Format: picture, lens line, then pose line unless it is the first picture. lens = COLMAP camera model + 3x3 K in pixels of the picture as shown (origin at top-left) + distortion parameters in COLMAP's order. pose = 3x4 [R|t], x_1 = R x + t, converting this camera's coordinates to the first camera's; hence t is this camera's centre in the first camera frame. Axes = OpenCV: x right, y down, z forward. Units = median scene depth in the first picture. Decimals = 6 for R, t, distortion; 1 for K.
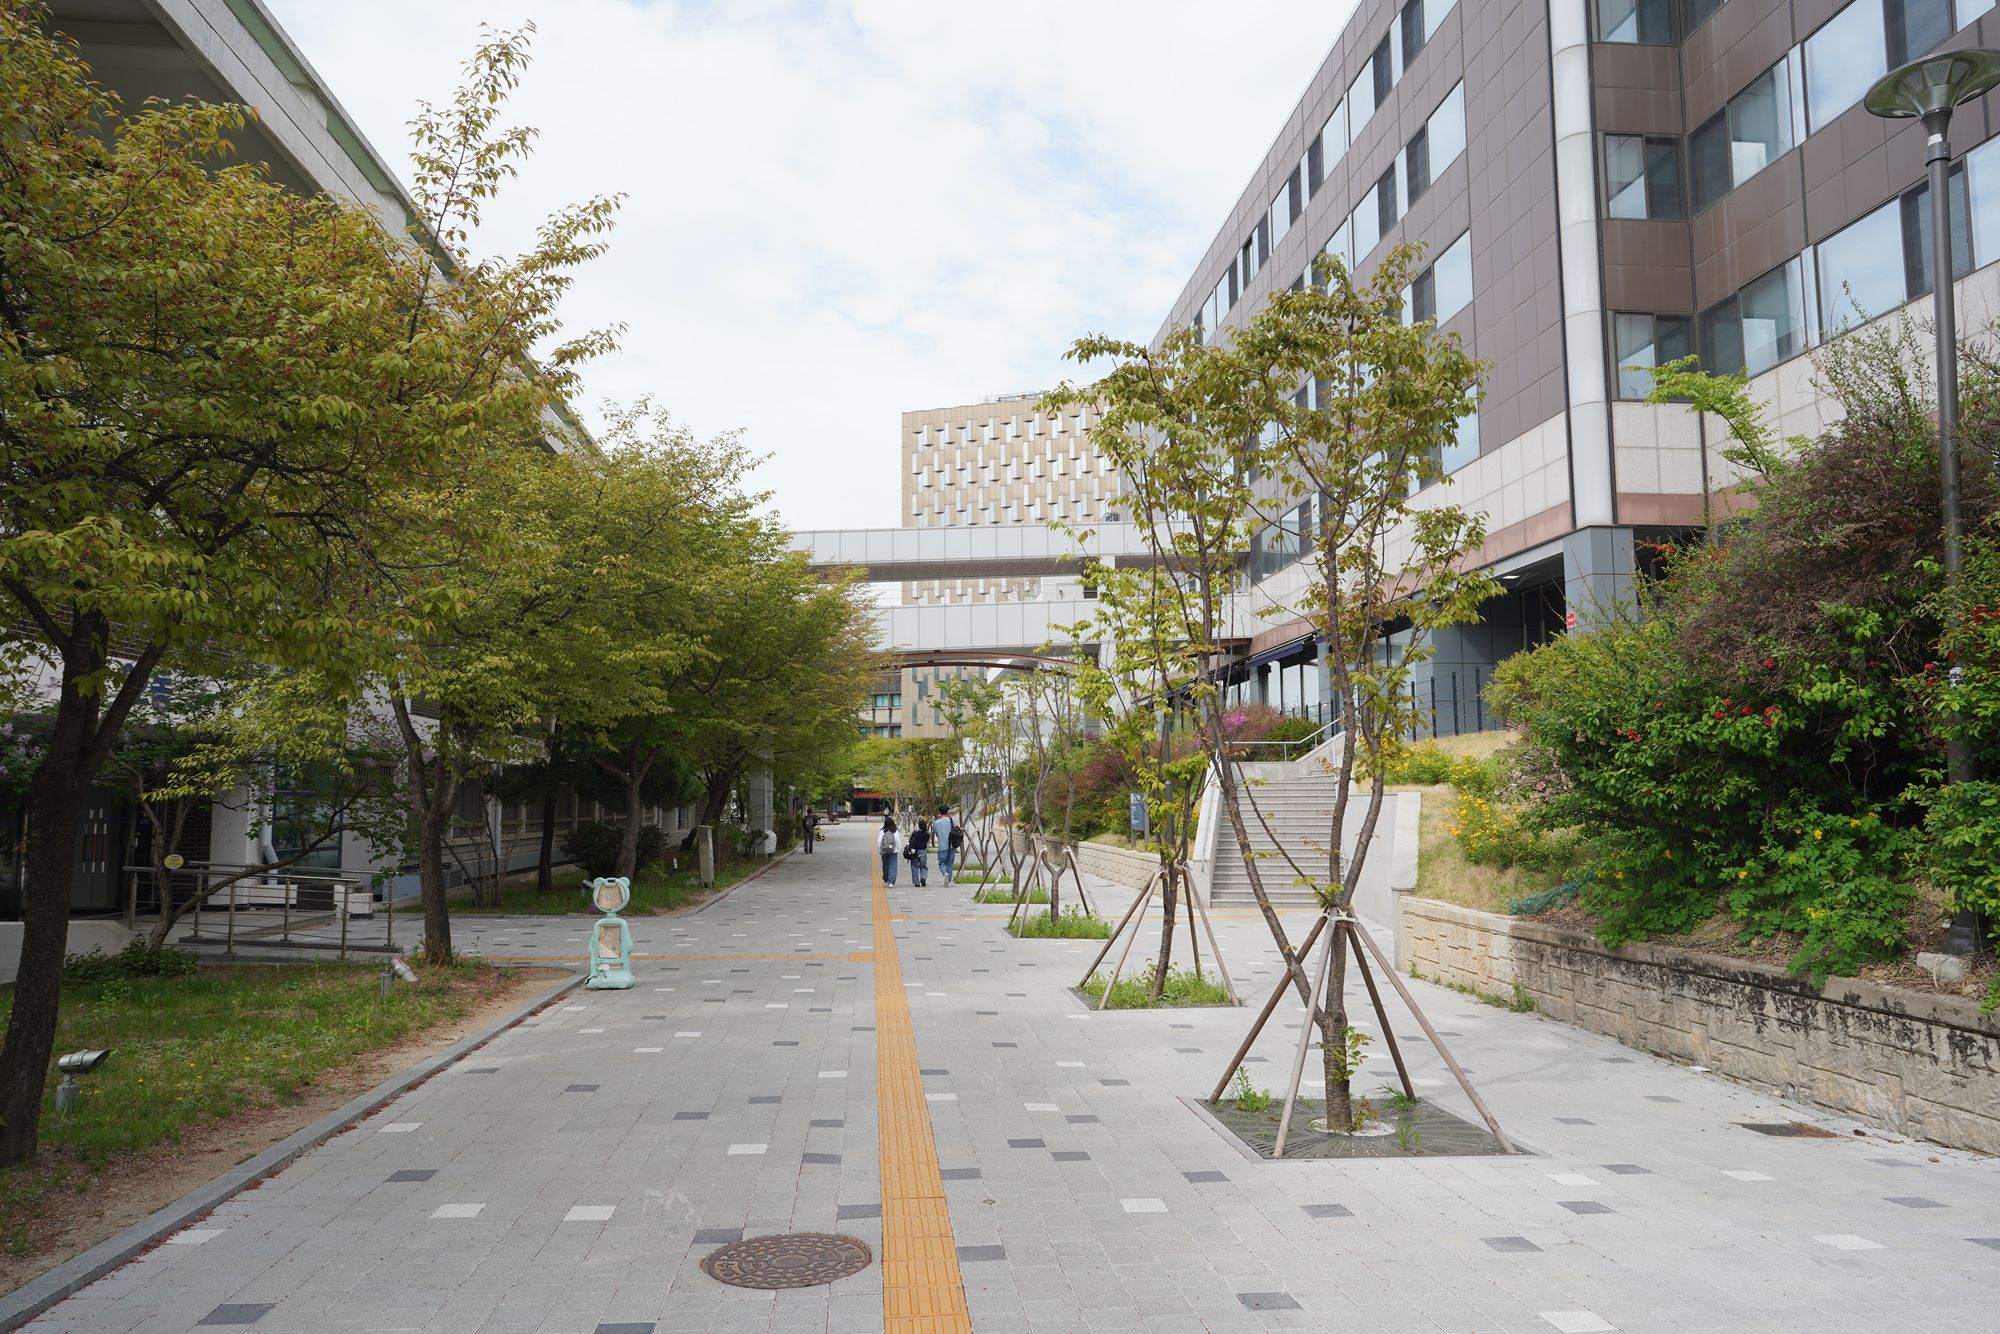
lens RADIAL K [[1385.0, 0, 1000.0], [0, 1385.0, 667.0], [0, 0, 1]] dist [-0.010913, 0.039511]
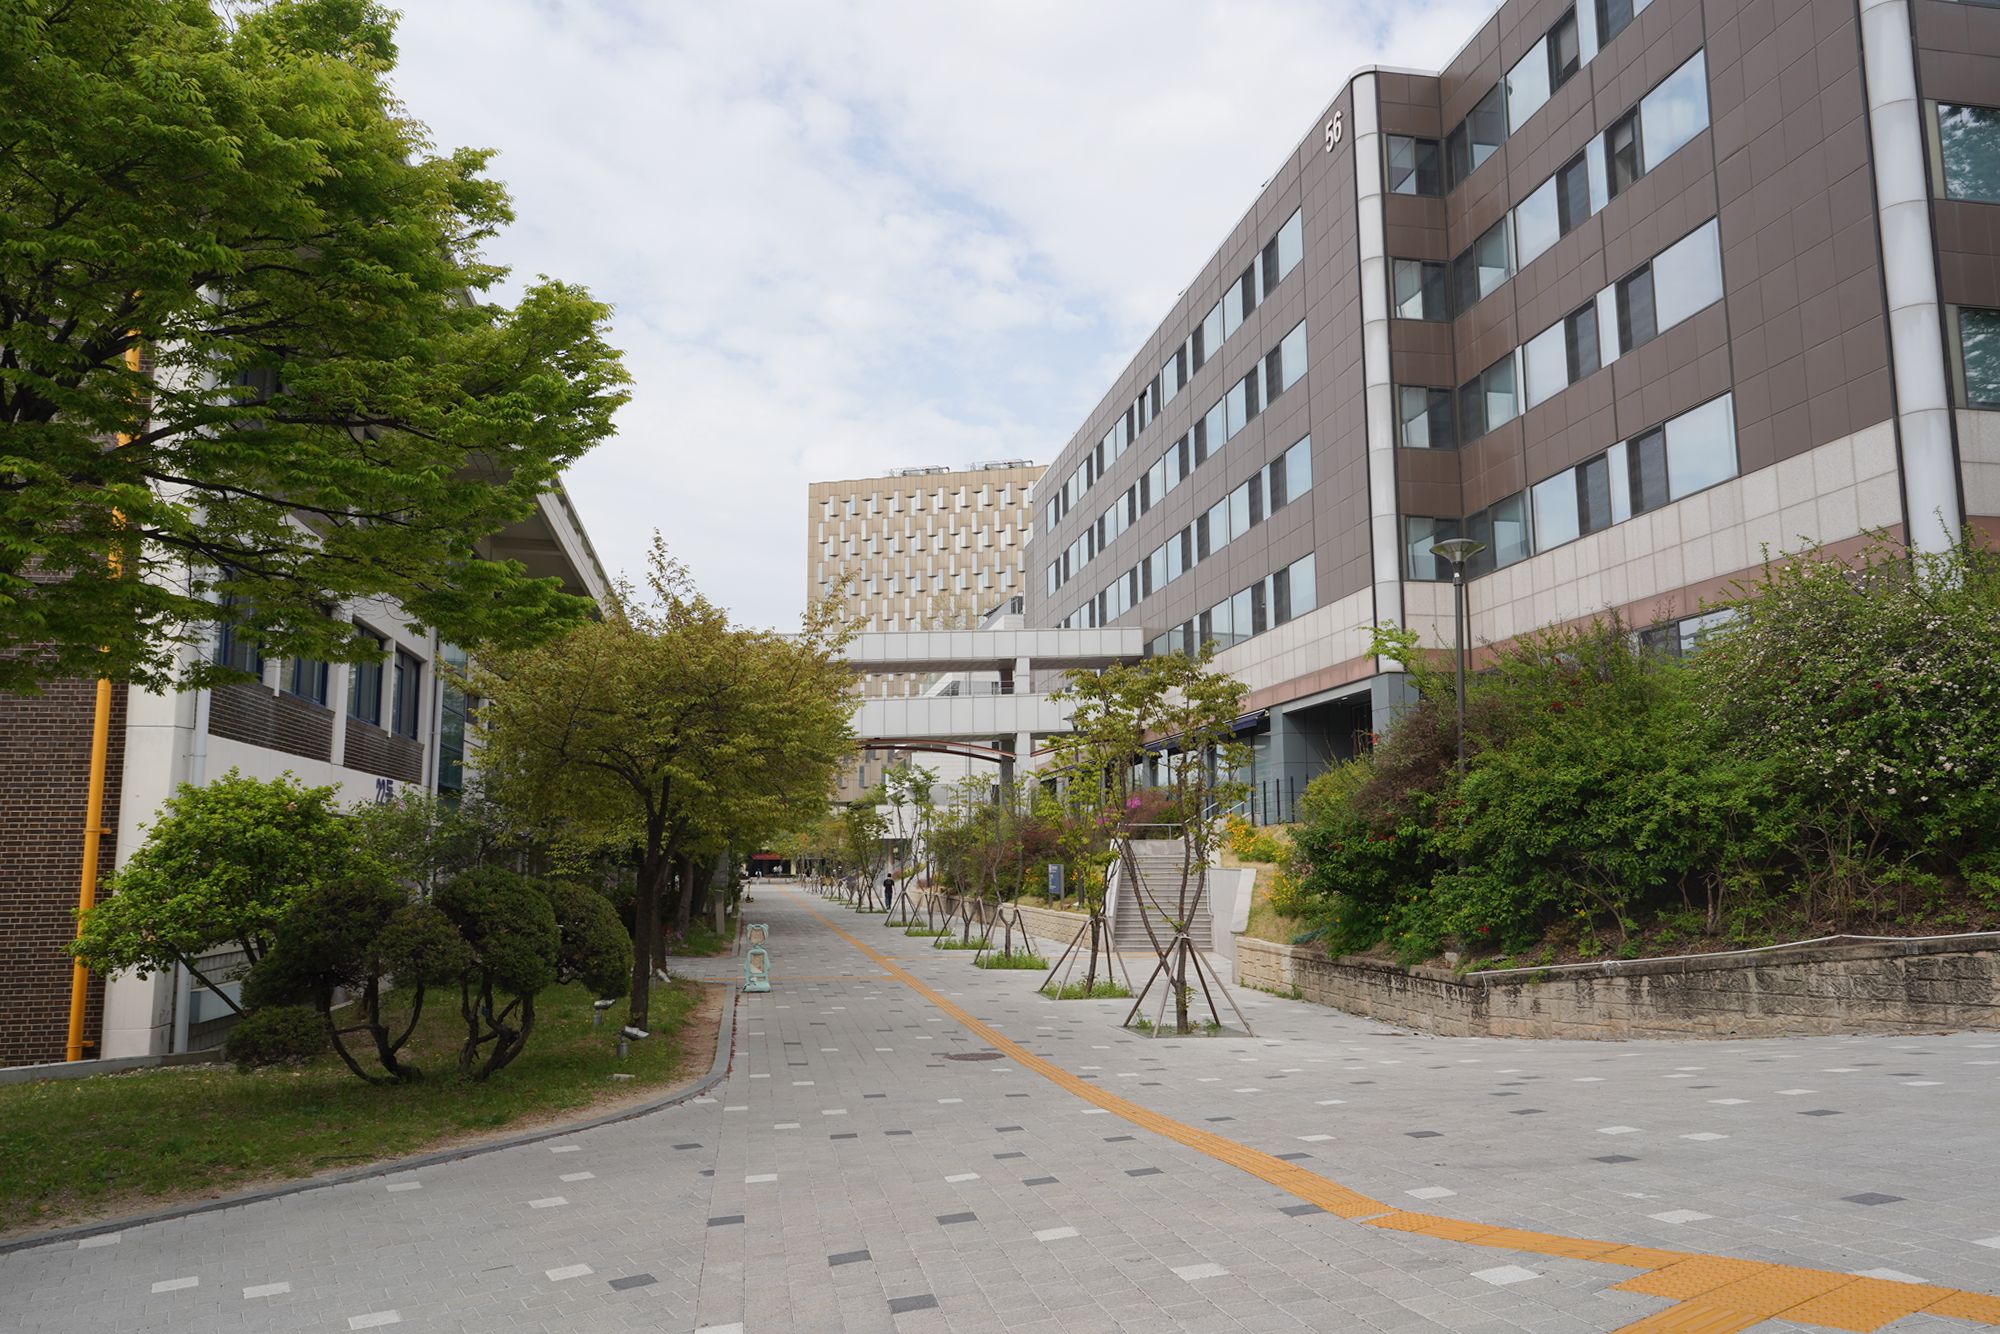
lens RADIAL K [[1427.7, 0, 1000.0], [0, 1427.7, 667.0], [0, 0, 1]] dist [0.003172, -0.000148]
pose [[0.996815, 0.012505, 0.078763, -0.096277], [-0.009451, 0.999193, -0.039031, -0.065436], [-0.079187, 0.038163, 0.996129, -0.527718]]
